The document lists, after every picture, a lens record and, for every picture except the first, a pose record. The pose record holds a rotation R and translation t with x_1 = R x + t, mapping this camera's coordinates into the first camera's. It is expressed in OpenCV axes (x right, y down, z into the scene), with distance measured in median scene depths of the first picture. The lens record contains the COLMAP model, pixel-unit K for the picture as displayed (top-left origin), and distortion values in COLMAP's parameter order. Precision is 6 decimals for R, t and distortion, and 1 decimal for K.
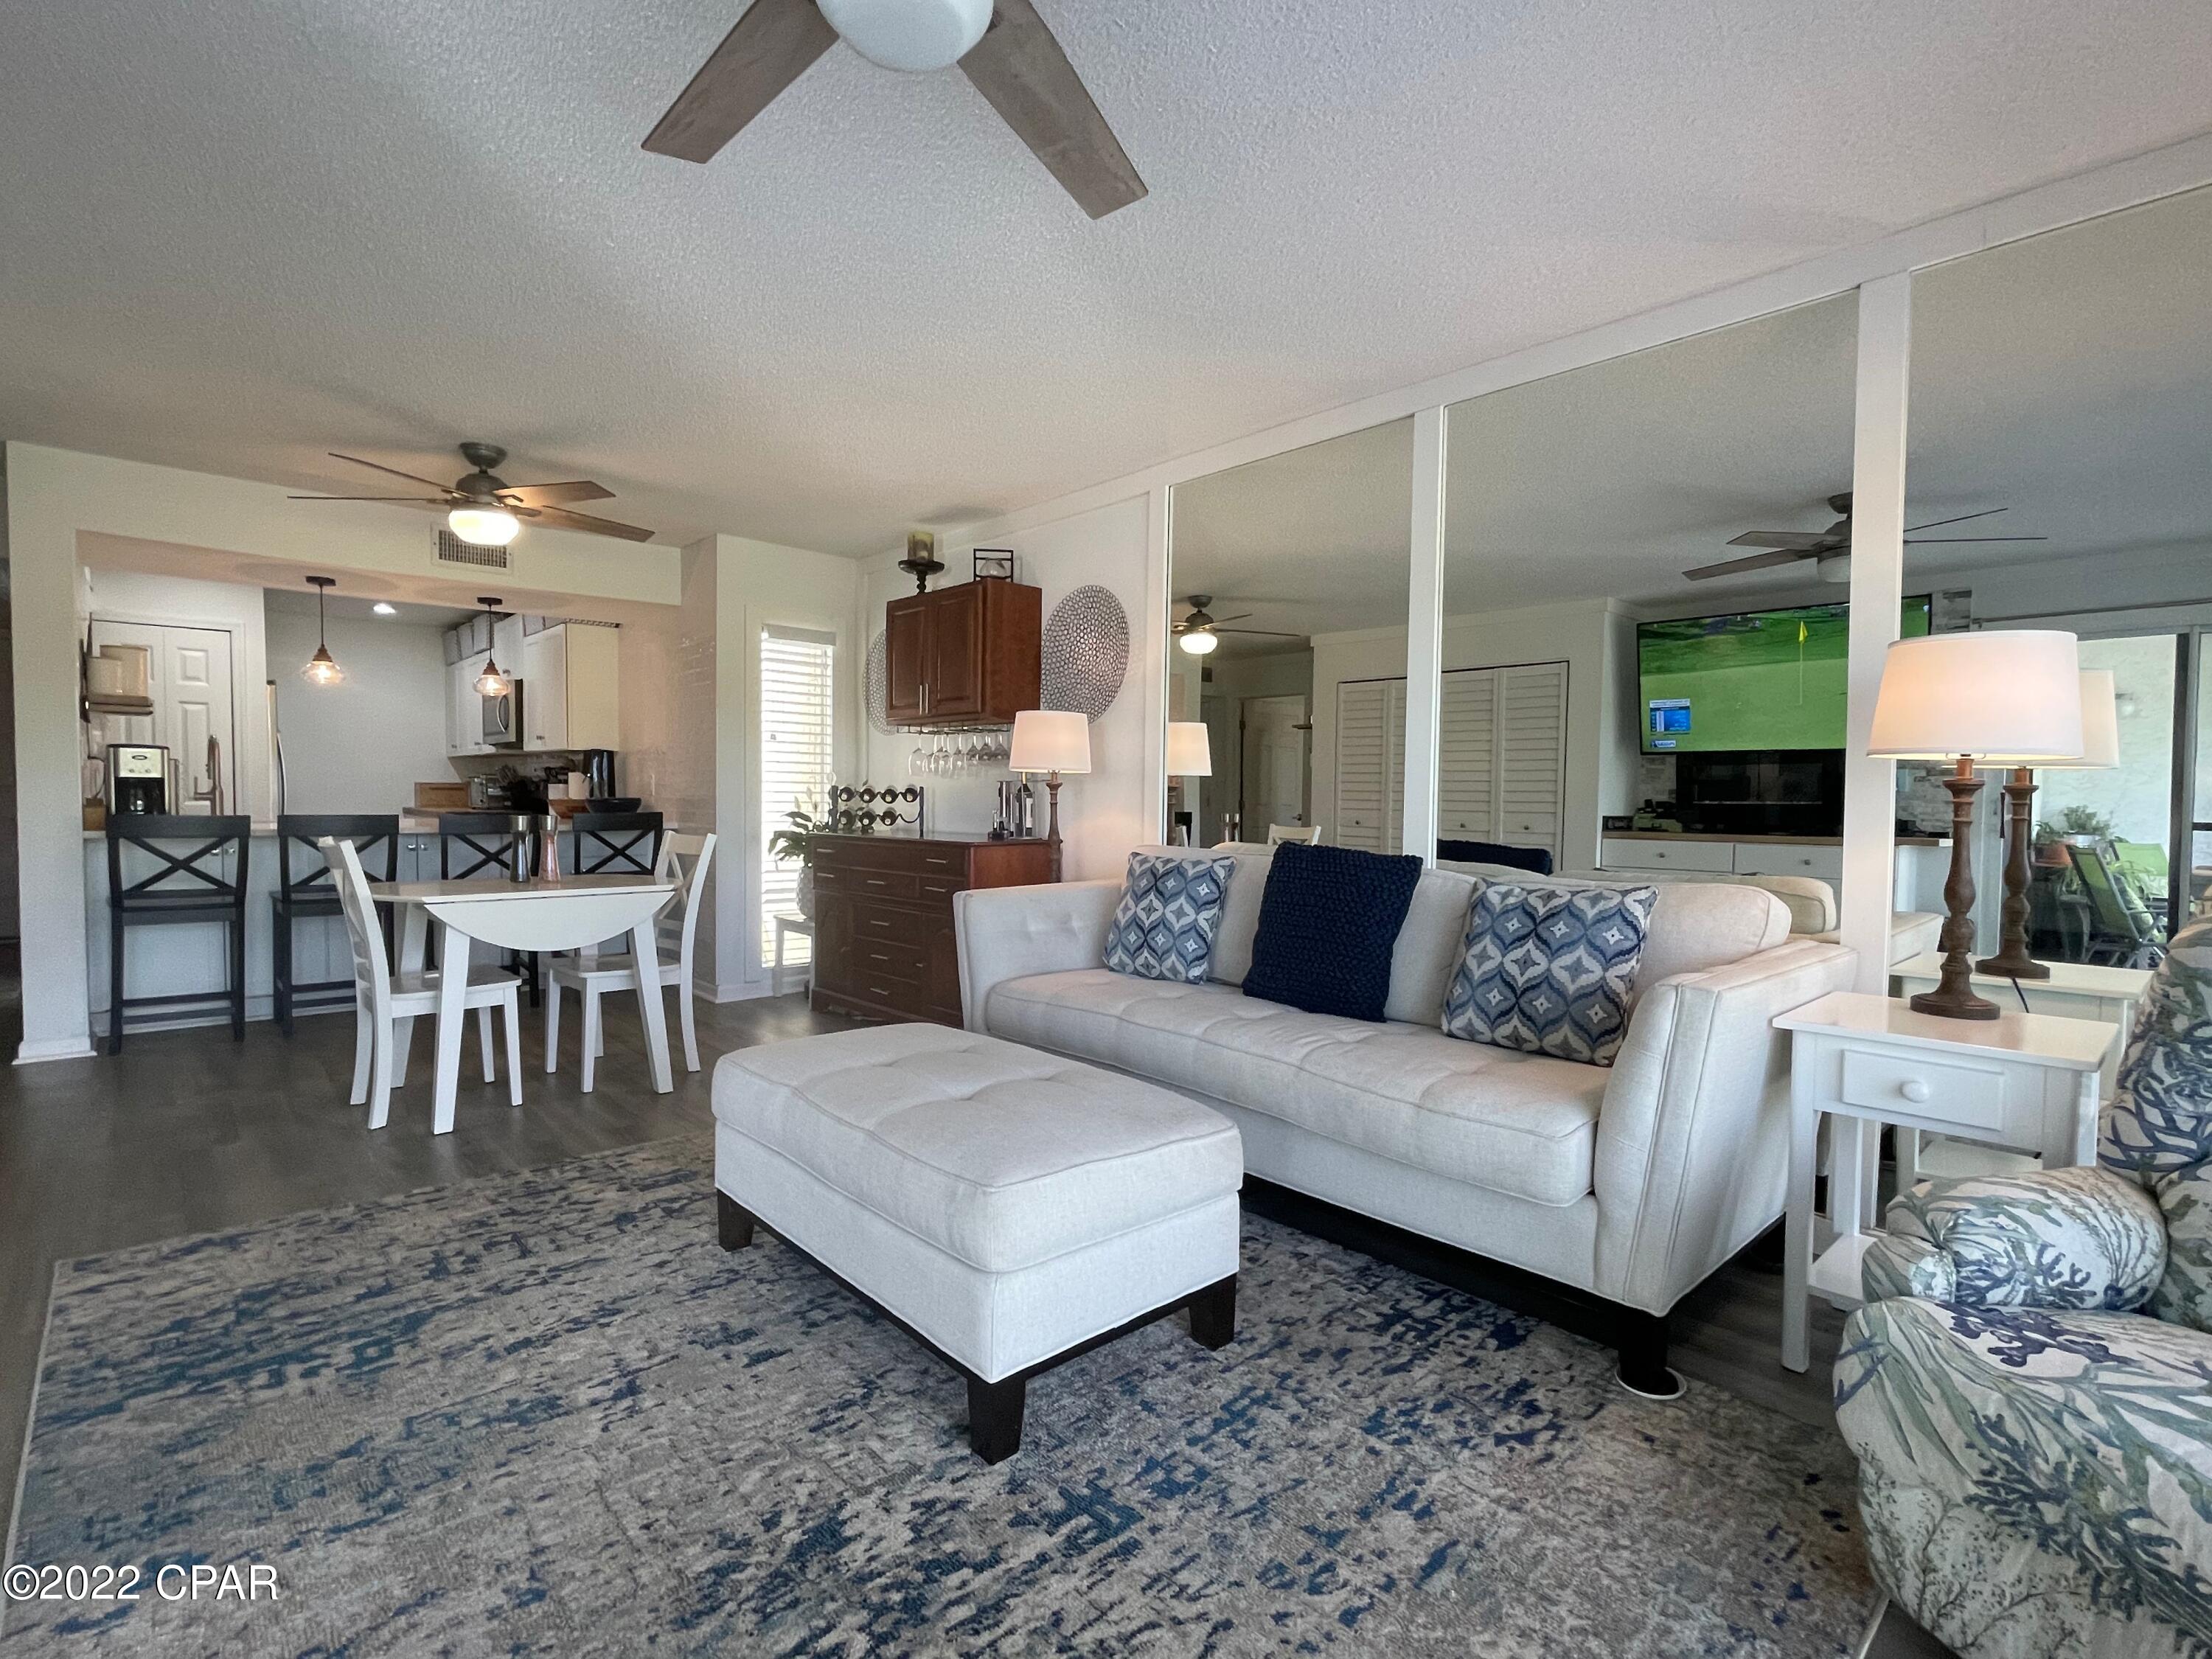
lens RADIAL K [[1064.6, 0, 1102.4], [0, 1064.6, 829.9], [0, 0, 1]] dist [-0.000307, 0.001265]
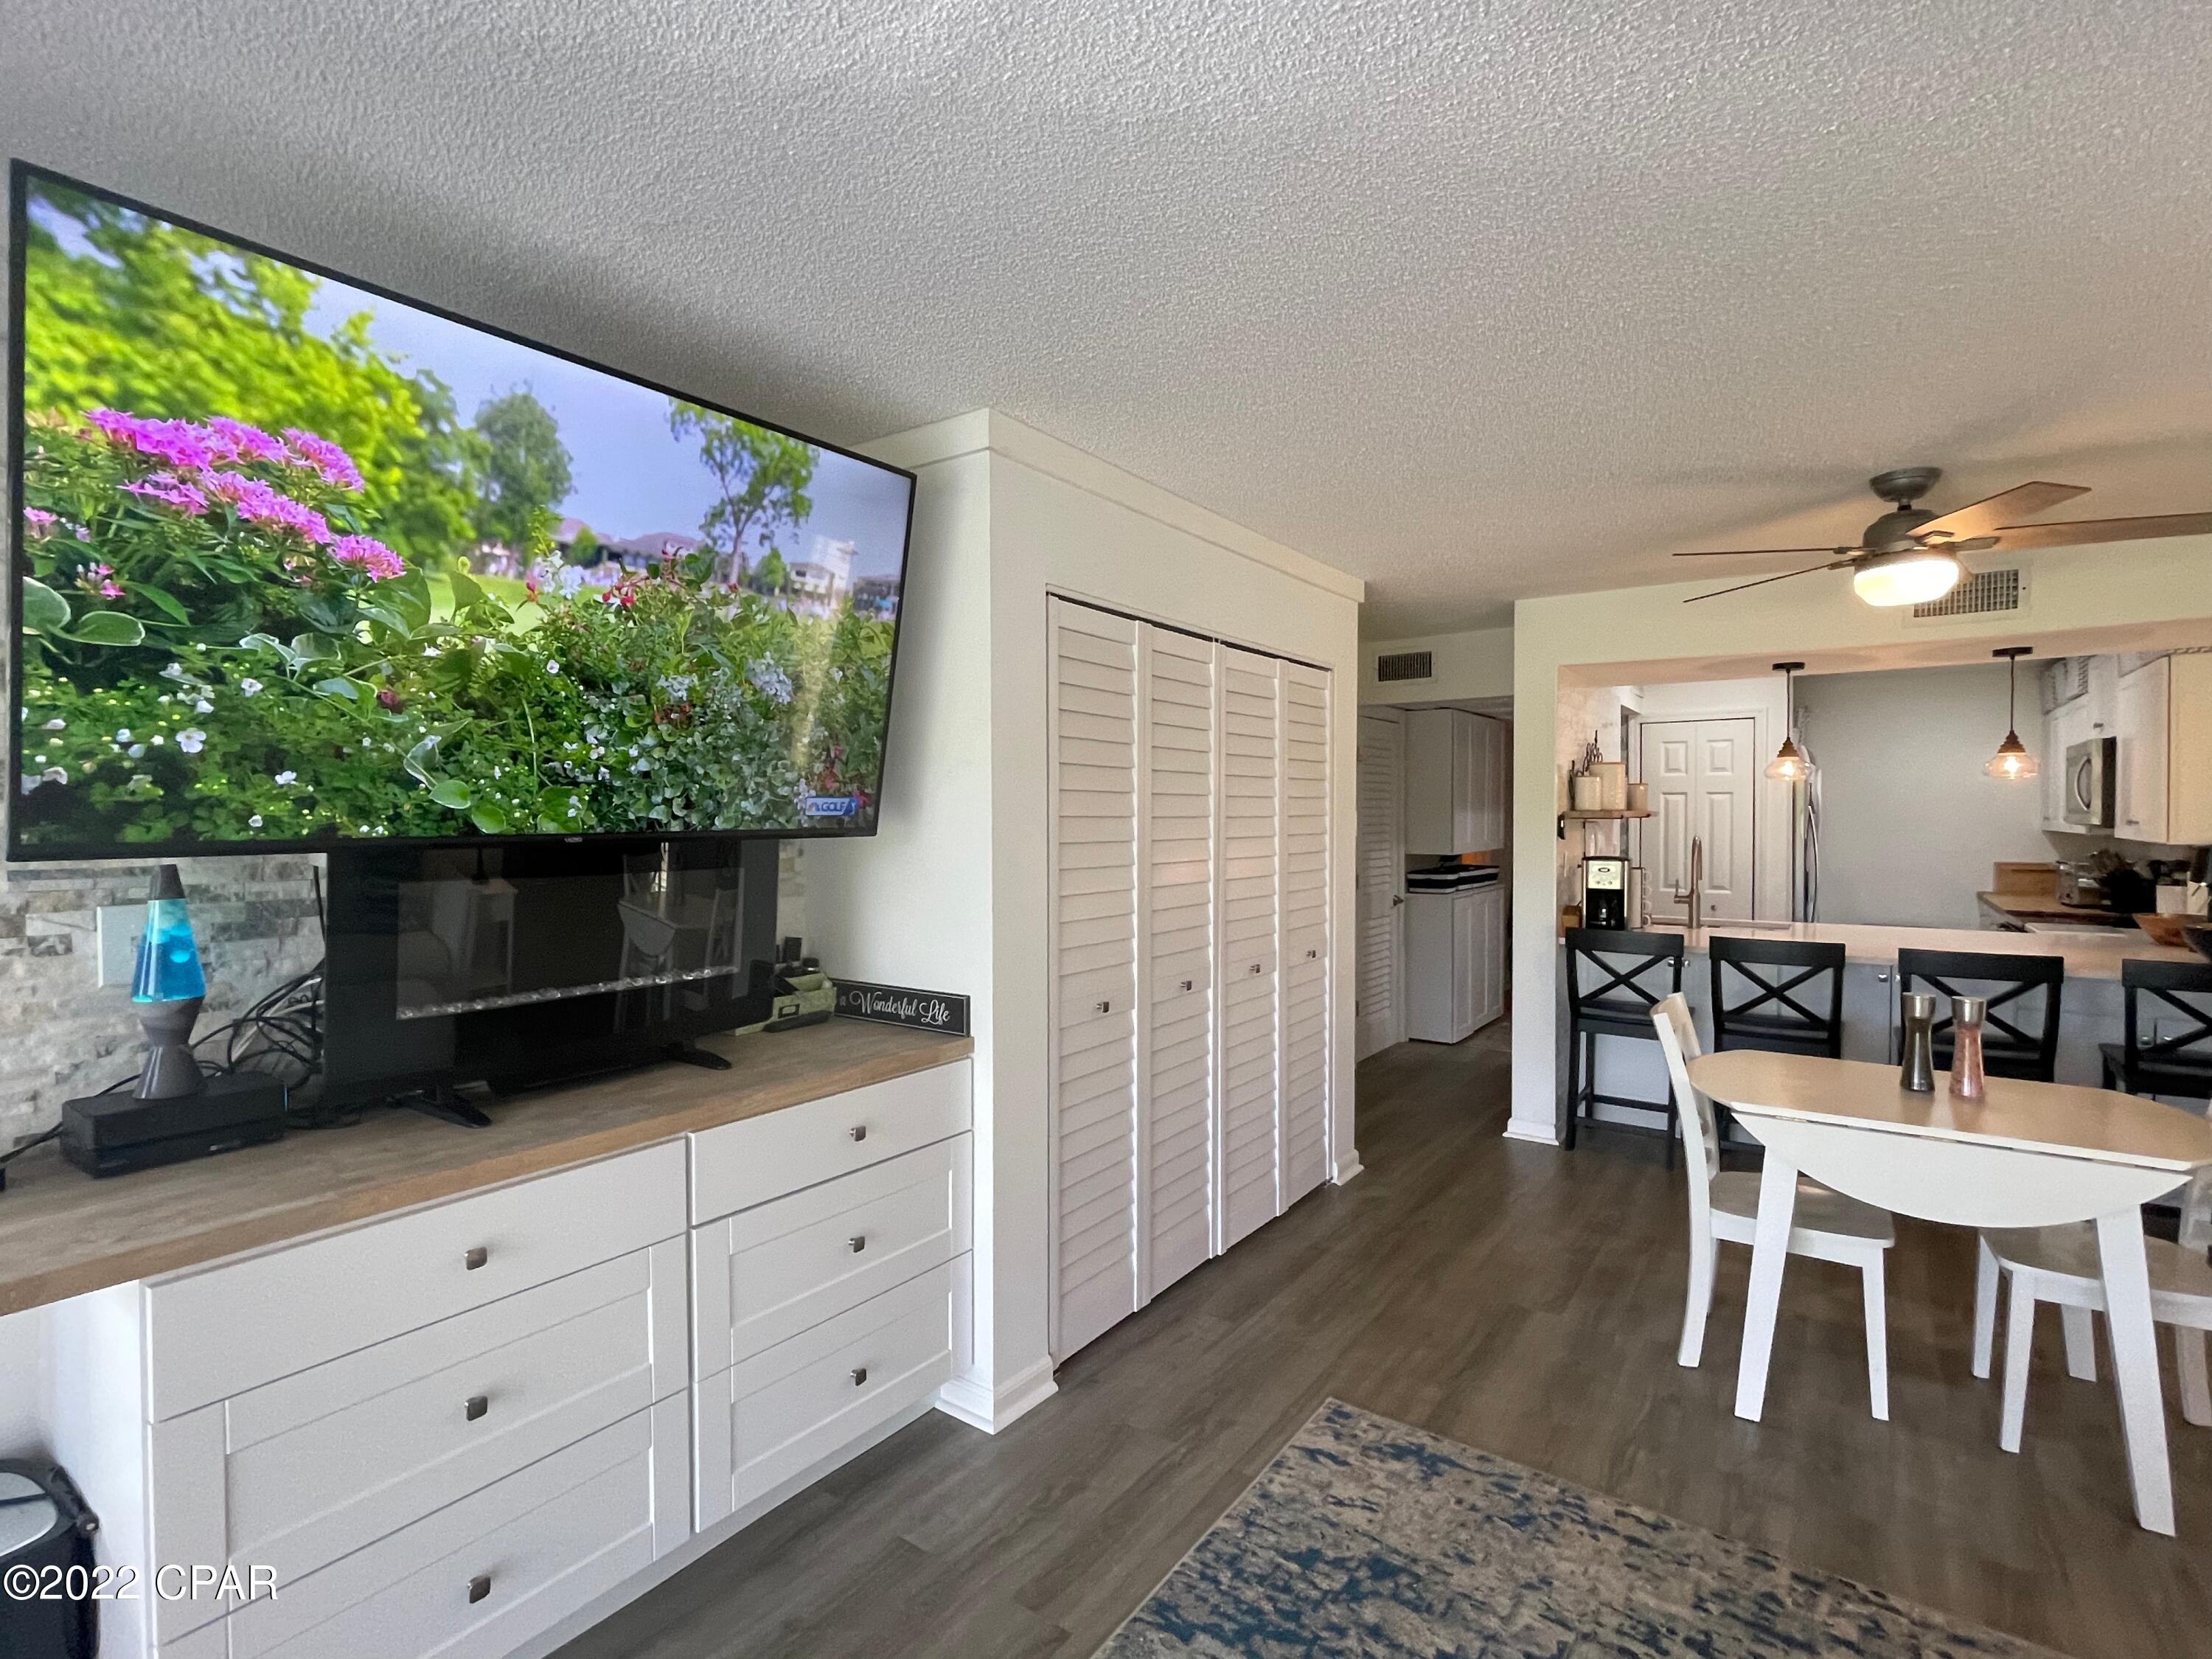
lens RADIAL K [[1064.6, 0, 1103.1], [0, 1064.6, 828.3], [0, 0, 1]] dist [-0.000307, 0.001265]
pose [[0.208778, 0.006421, -0.977942, 0.018456], [-0.028299, 0.999599, 0.000522, -0.102235], [0.977554, 0.027566, 0.208876, 0.319725]]
